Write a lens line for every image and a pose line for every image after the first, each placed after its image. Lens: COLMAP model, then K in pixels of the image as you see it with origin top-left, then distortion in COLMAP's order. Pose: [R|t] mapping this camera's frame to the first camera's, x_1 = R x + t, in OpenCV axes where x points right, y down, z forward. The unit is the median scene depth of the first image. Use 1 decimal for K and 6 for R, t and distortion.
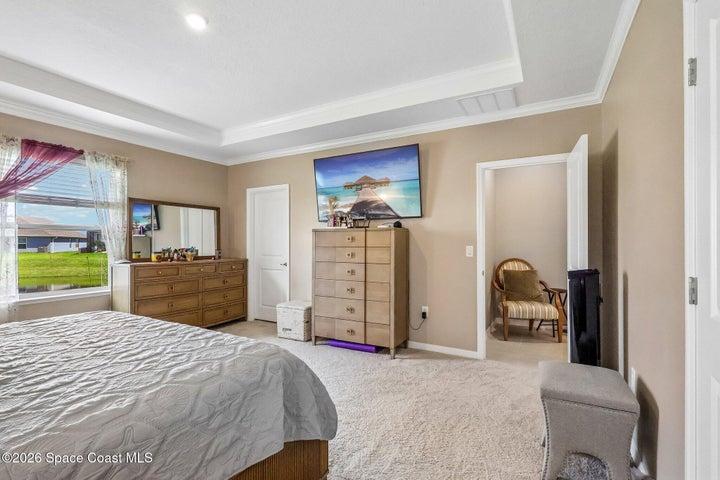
lens RADIAL K [[334.8, 0, 365.1], [0, 334.8, 234.7], [0, 0, 1]] dist [-0.009572, 0.000324]
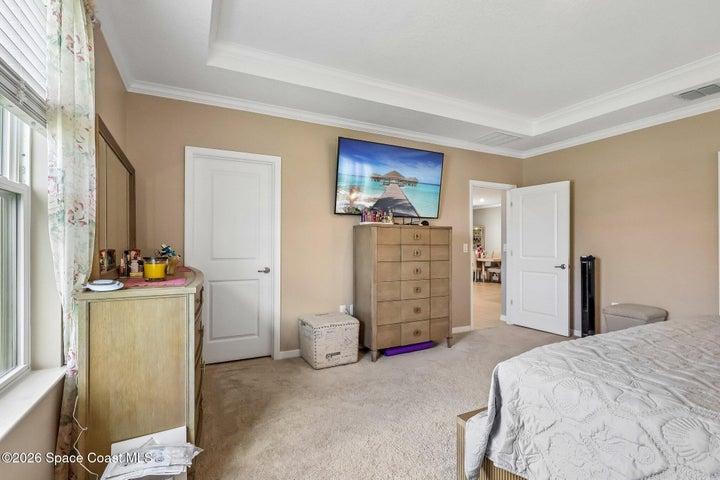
lens RADIAL K [[334.8, 0, 358.9], [0, 334.8, 241.9], [0, 0, 1]] dist [-0.009572, 0.000324]
pose [[0.563450, 0.011979, 0.826064, -0.868488], [-0.022140, 0.999755, 0.000603, 0.028274], [-0.825854, -0.018629, 0.563577, 0.554381]]
